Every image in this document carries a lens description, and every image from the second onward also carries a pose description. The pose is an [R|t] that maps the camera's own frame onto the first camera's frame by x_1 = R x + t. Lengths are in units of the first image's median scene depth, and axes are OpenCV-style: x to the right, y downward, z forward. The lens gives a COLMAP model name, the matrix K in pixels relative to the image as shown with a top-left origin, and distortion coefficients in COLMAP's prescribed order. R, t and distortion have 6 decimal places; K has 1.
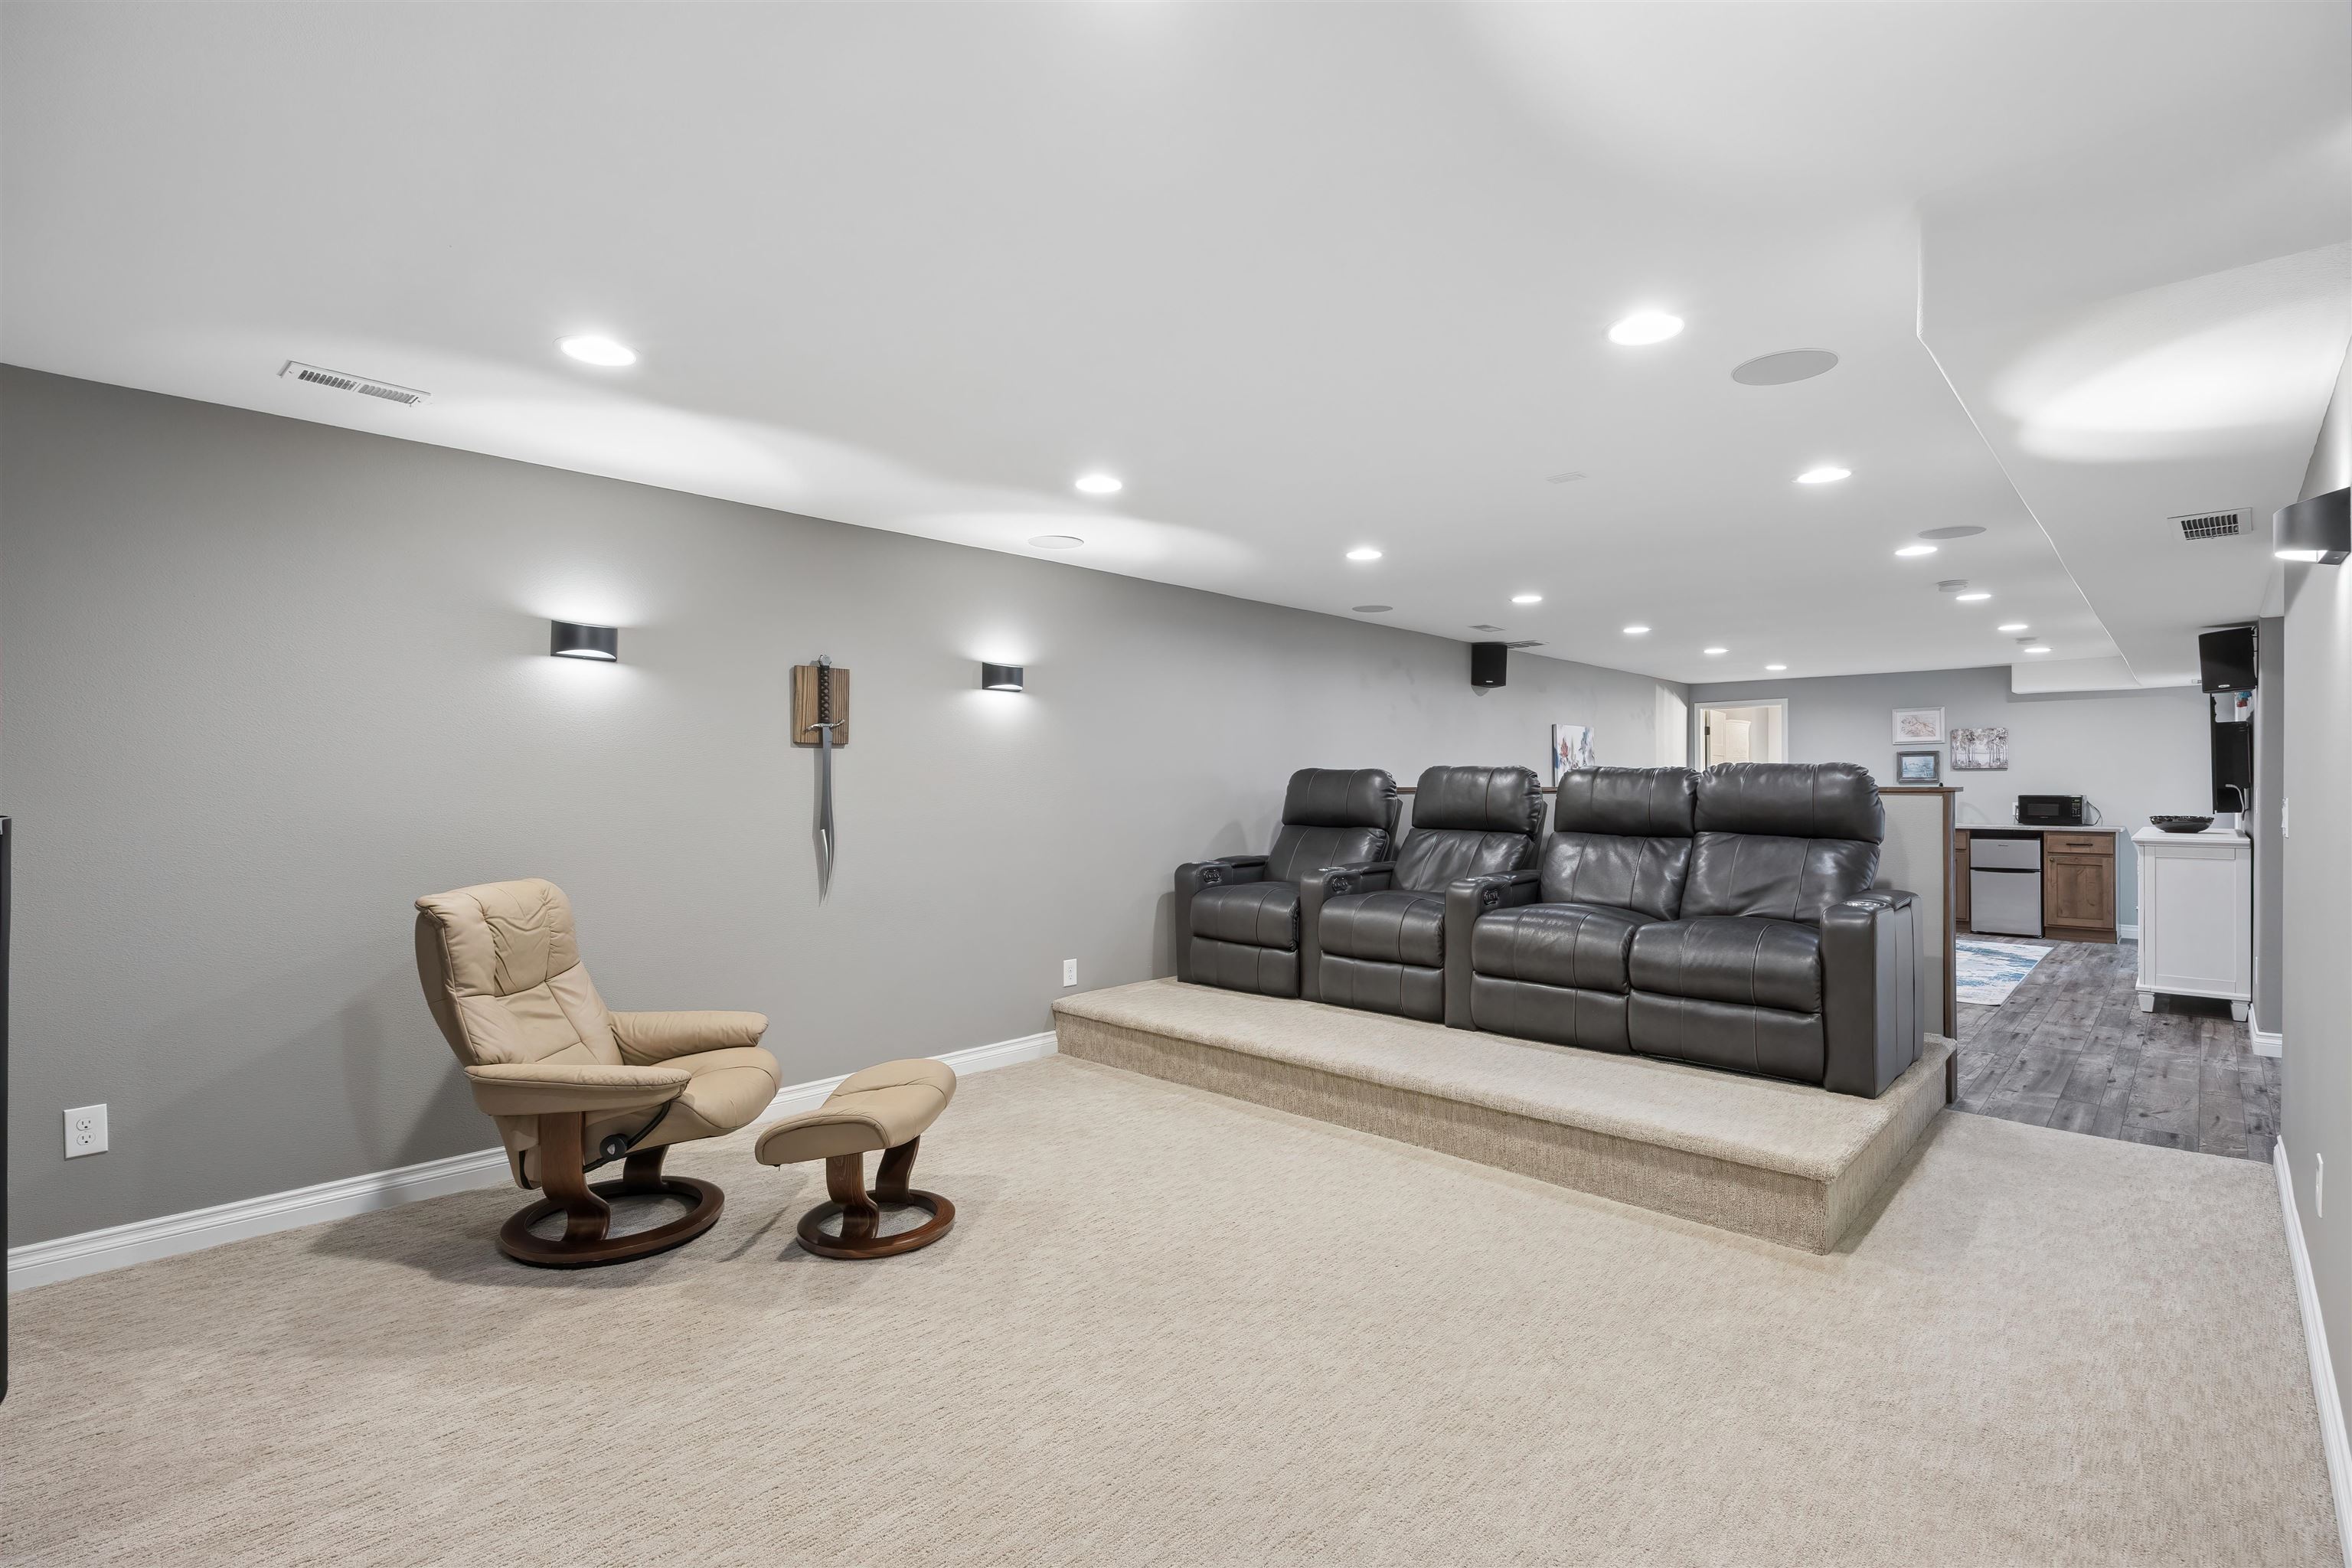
lens RADIAL K [[1087.3, 0, 1176.0], [0, 1087.3, 784.0], [0, 0, 1]] dist [-0.009208, -0.000172]
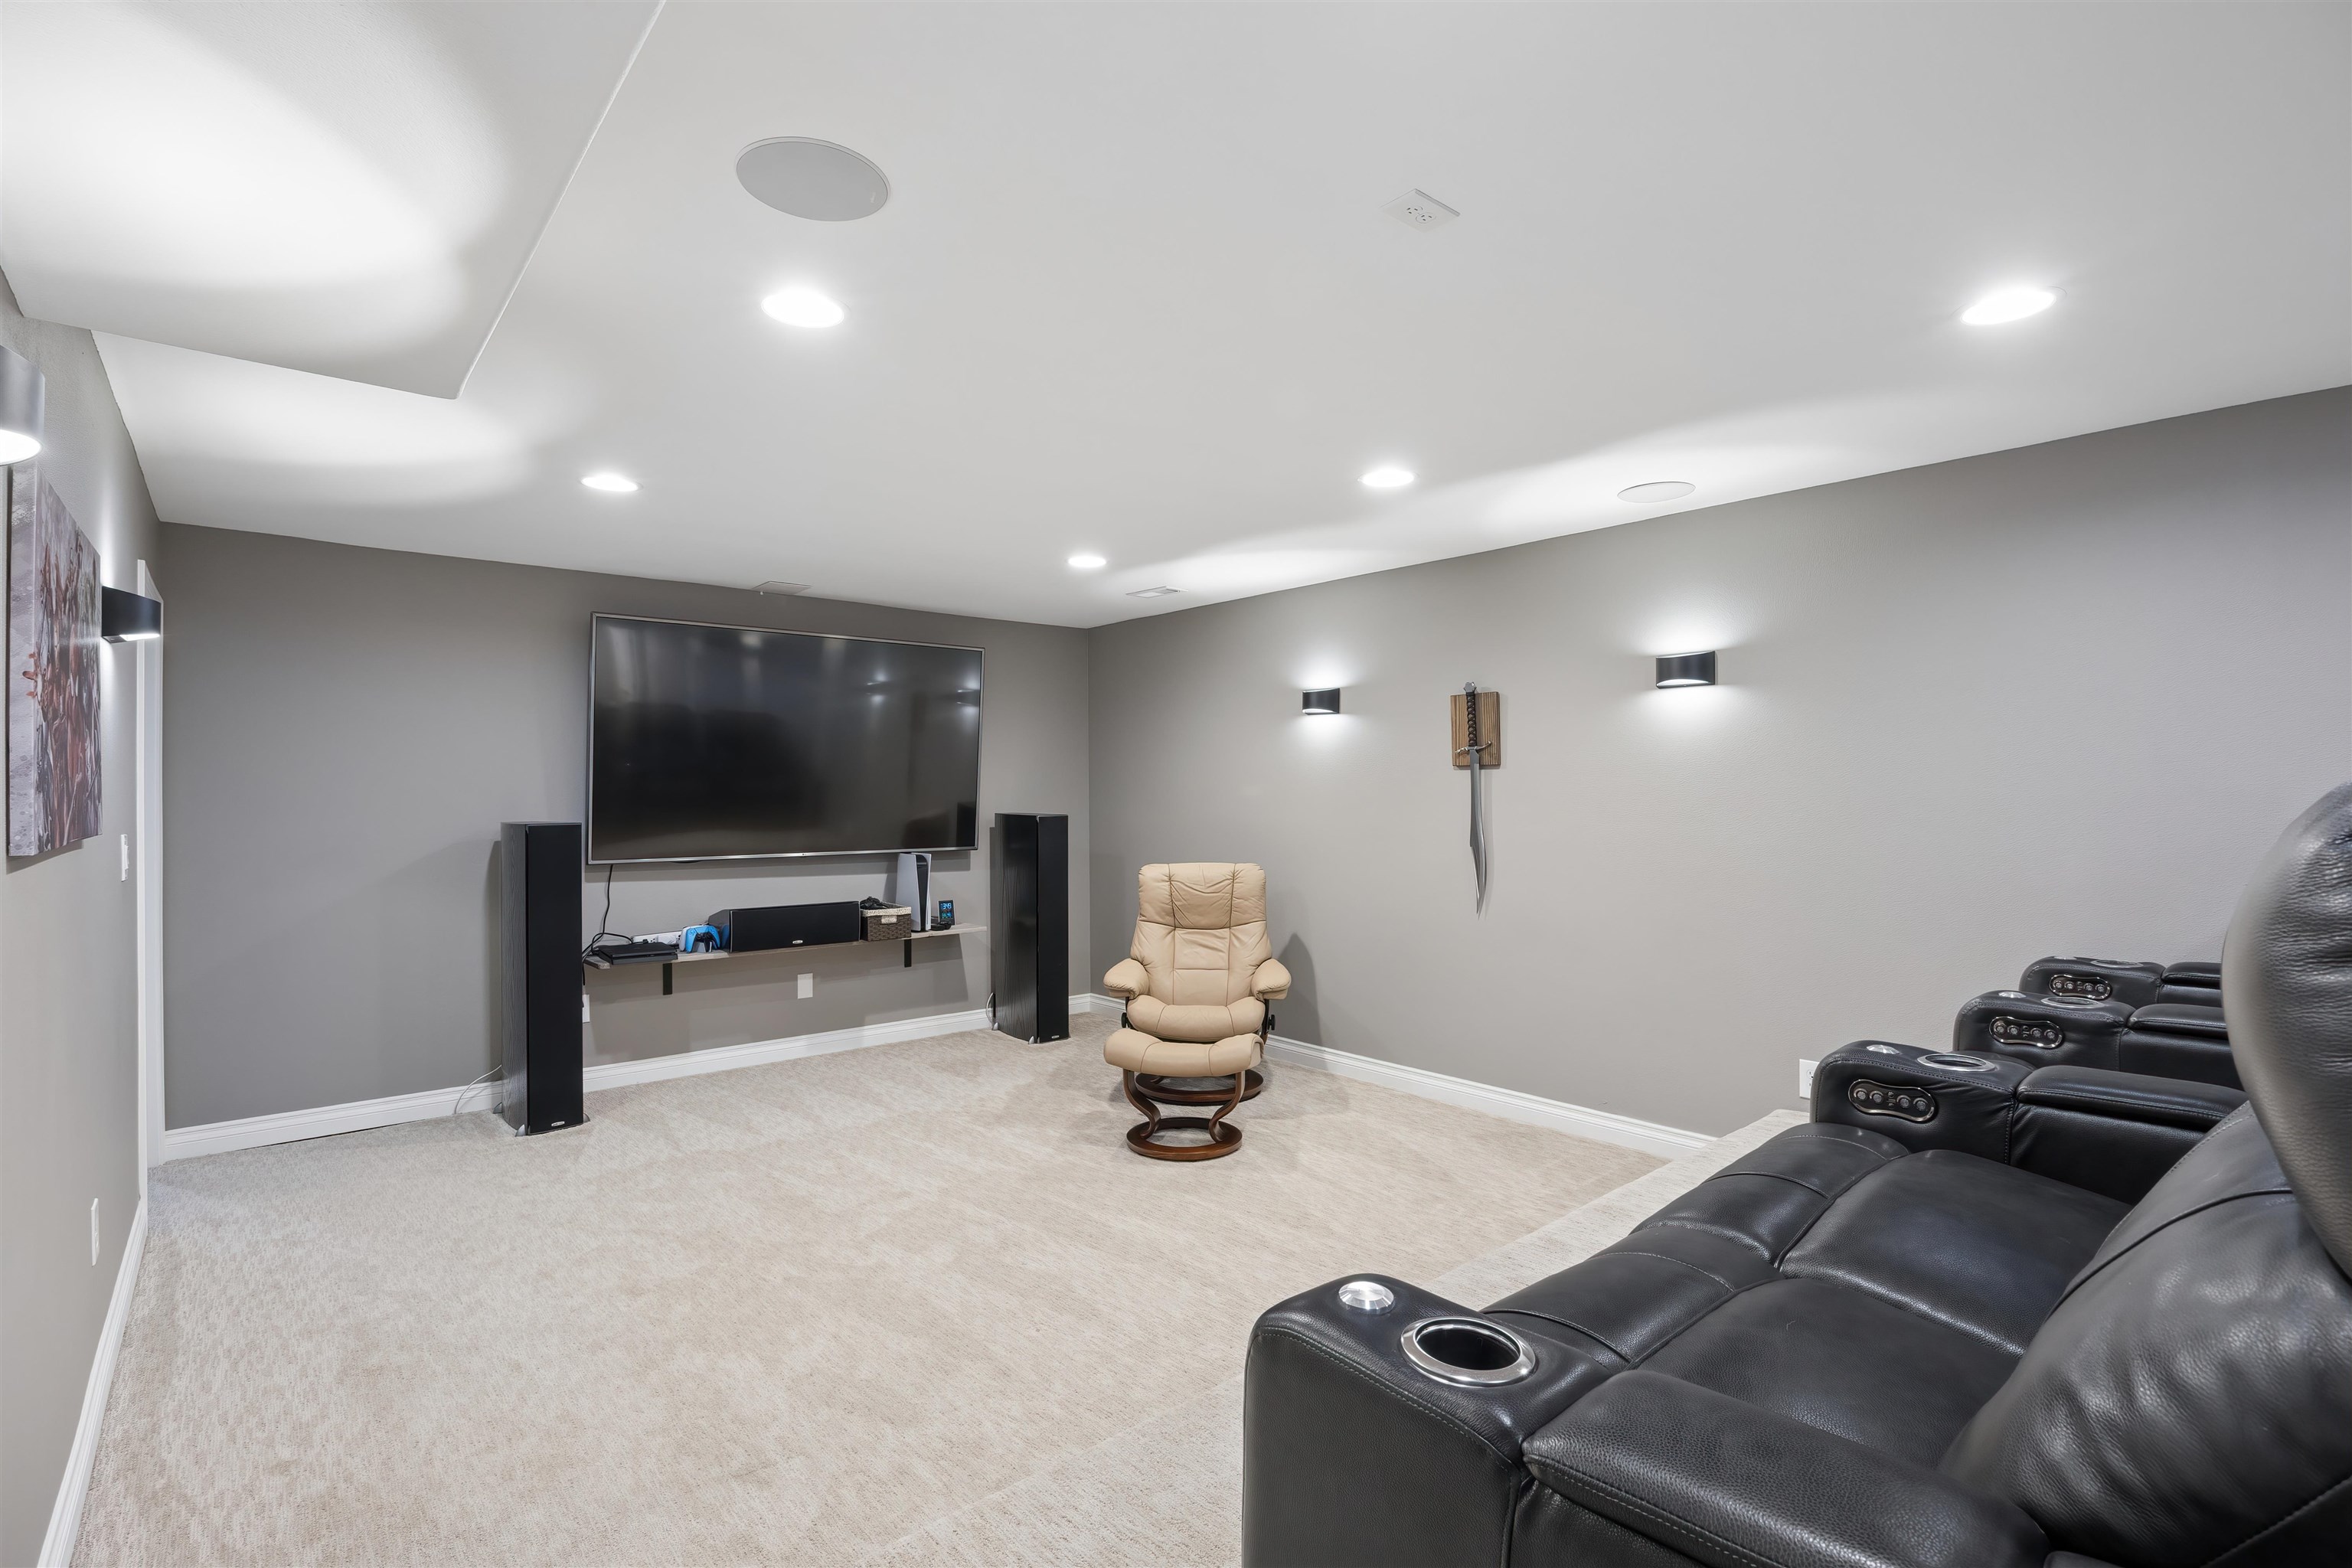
lens RADIAL K [[1087.3, 0, 1176.0], [0, 1087.3, 784.0], [0, 0, 1]] dist [-0.009208, -0.000172]
pose [[-0.094954, -0.007414, -0.995454, 0.762230], [0.000688, 0.999972, -0.007513, -0.011446], [0.995481, -0.001398, -0.094946, 0.819155]]
